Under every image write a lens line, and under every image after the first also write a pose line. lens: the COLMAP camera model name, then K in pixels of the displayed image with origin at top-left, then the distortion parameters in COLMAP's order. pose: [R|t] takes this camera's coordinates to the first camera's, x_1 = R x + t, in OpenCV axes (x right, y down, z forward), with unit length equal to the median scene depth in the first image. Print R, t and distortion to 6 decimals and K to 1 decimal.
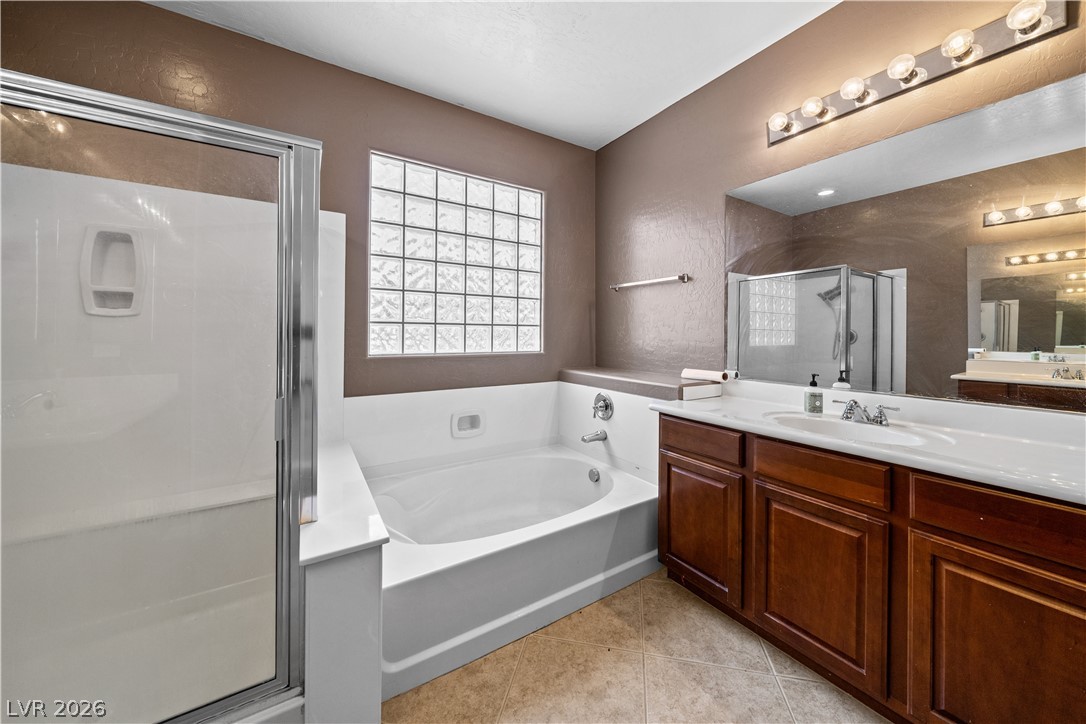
lens RADIAL K [[383.5, 0, 538.2], [0, 383.5, 331.7], [0, 0, 1]] dist [-0.002326, -0.000050]
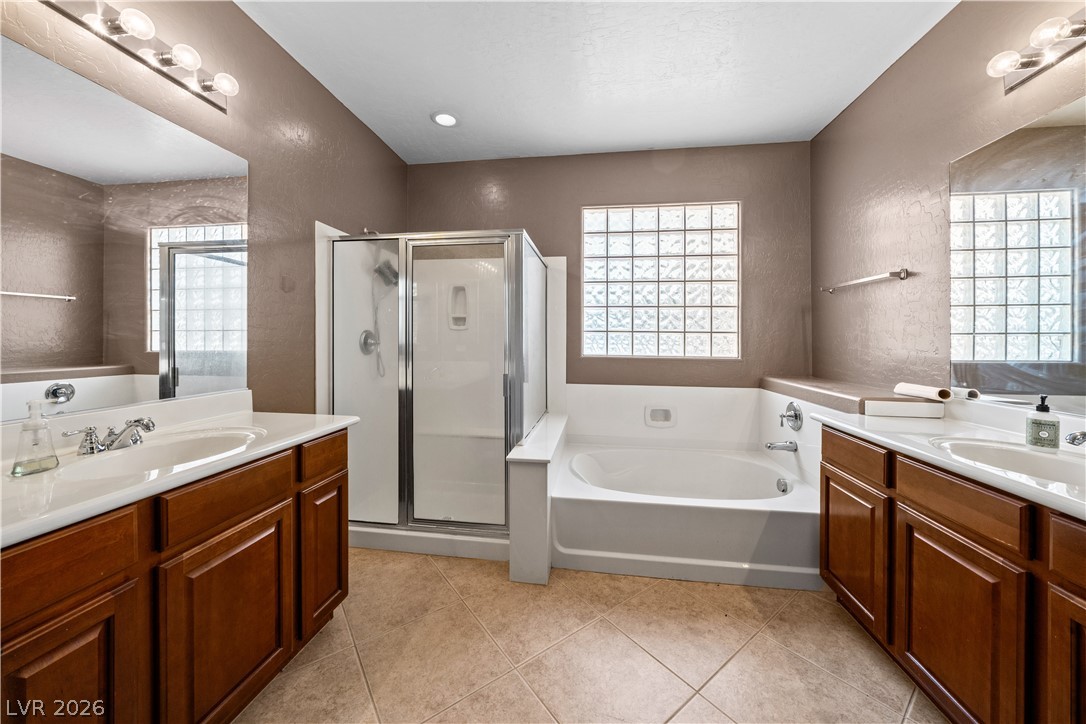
lens RADIAL K [[383.5, 0, 538.2], [0, 383.5, 331.7], [0, 0, 1]] dist [-0.002326, -0.000050]
pose [[0.762282, -0.009595, -0.647174, 0.326792], [0.001048, 0.999907, -0.013590, -0.004027], [0.647244, 0.009682, 0.762221, -0.156904]]
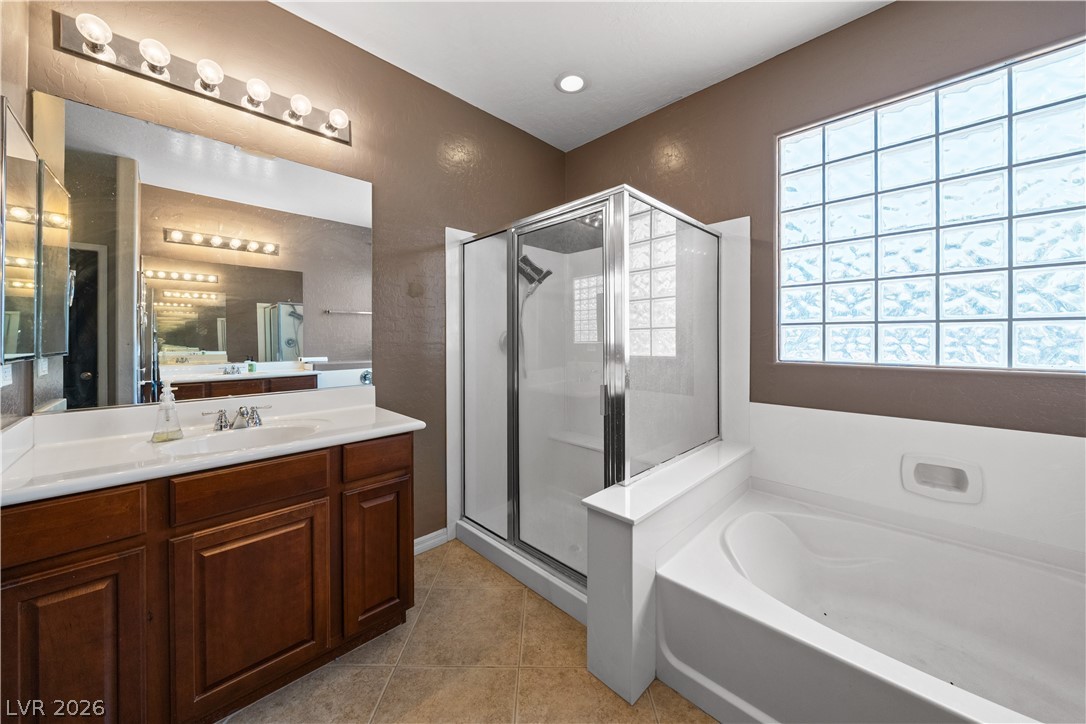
lens RADIAL K [[379.6, 0, 545.8], [0, 379.6, 336.9], [0, 0, 1]] dist [-0.005541, -0.000062]
pose [[0.221886, -0.006291, -0.975052, 0.308143], [0.014885, 0.999885, -0.003064, -0.000785], [0.974959, -0.013834, 0.221954, 0.251773]]
